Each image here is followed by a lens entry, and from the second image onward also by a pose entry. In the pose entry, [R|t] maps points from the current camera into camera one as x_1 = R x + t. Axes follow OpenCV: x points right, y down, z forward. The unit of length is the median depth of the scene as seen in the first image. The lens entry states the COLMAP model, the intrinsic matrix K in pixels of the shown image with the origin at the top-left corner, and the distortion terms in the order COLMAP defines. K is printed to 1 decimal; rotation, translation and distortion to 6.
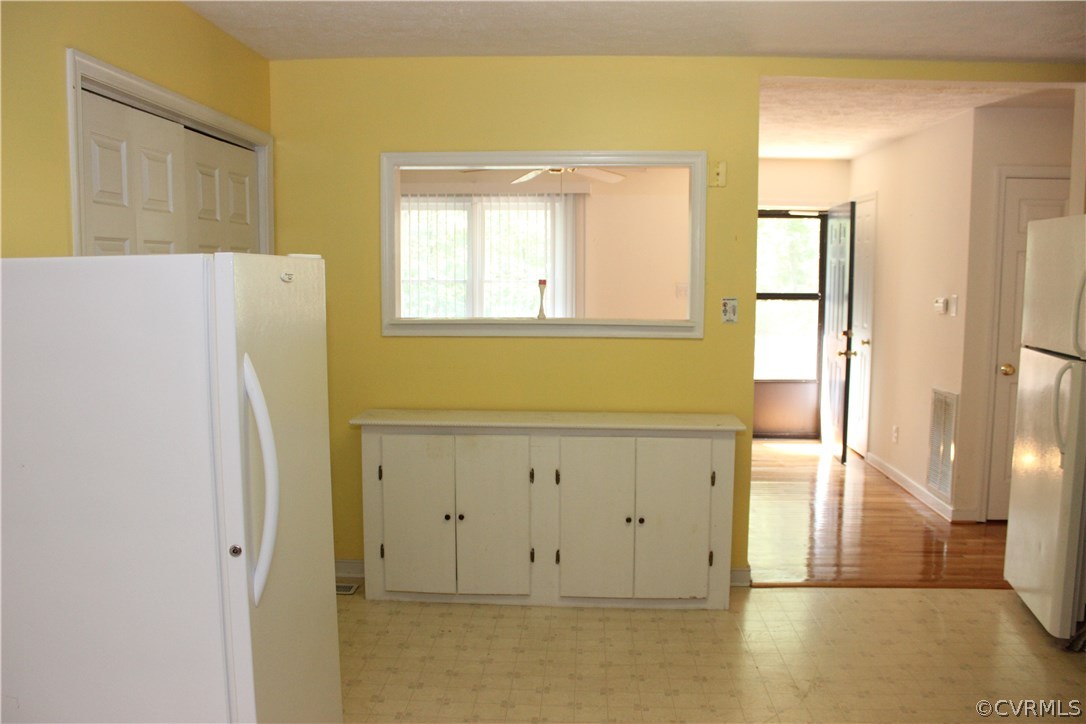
lens RADIAL K [[896.0, 0, 543.0], [0, 896.0, 362.0], [0, 0, 1]] dist [-0.168813, 0.131954]
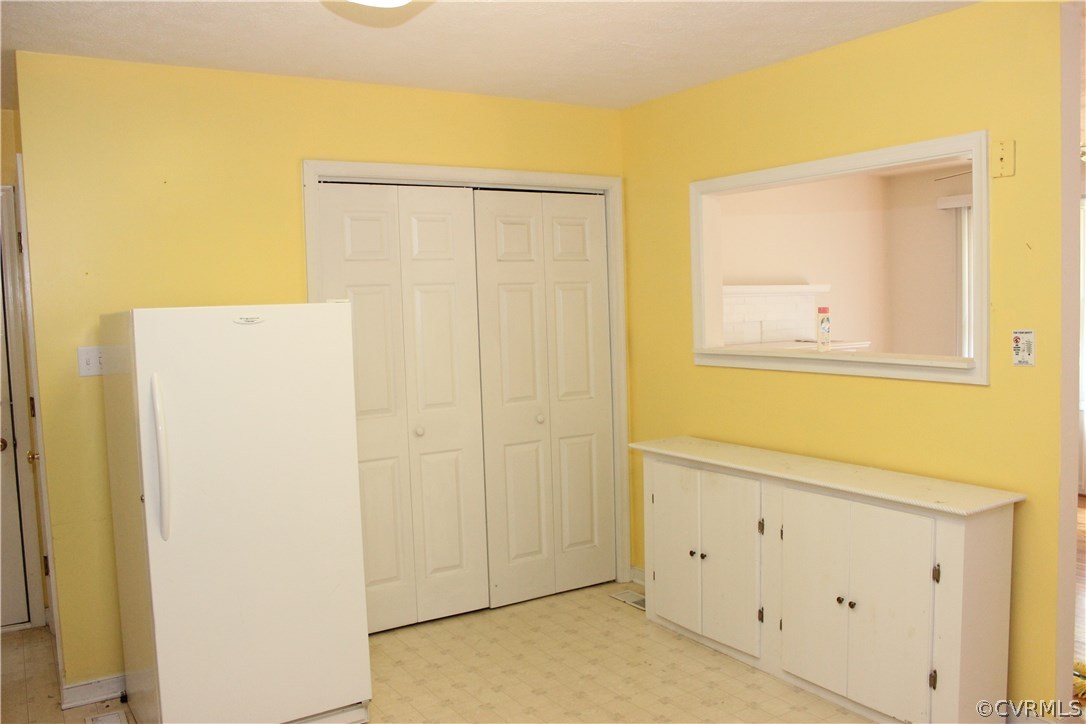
lens RADIAL K [[896.0, 0, 543.0], [0, 896.0, 362.0], [0, 0, 1]] dist [-0.168813, 0.131954]
pose [[0.571943, 0.037739, -0.819425, 0.577428], [-0.051833, 0.998608, 0.009813, -0.034829], [0.818654, 0.036861, 0.573103, 0.301066]]
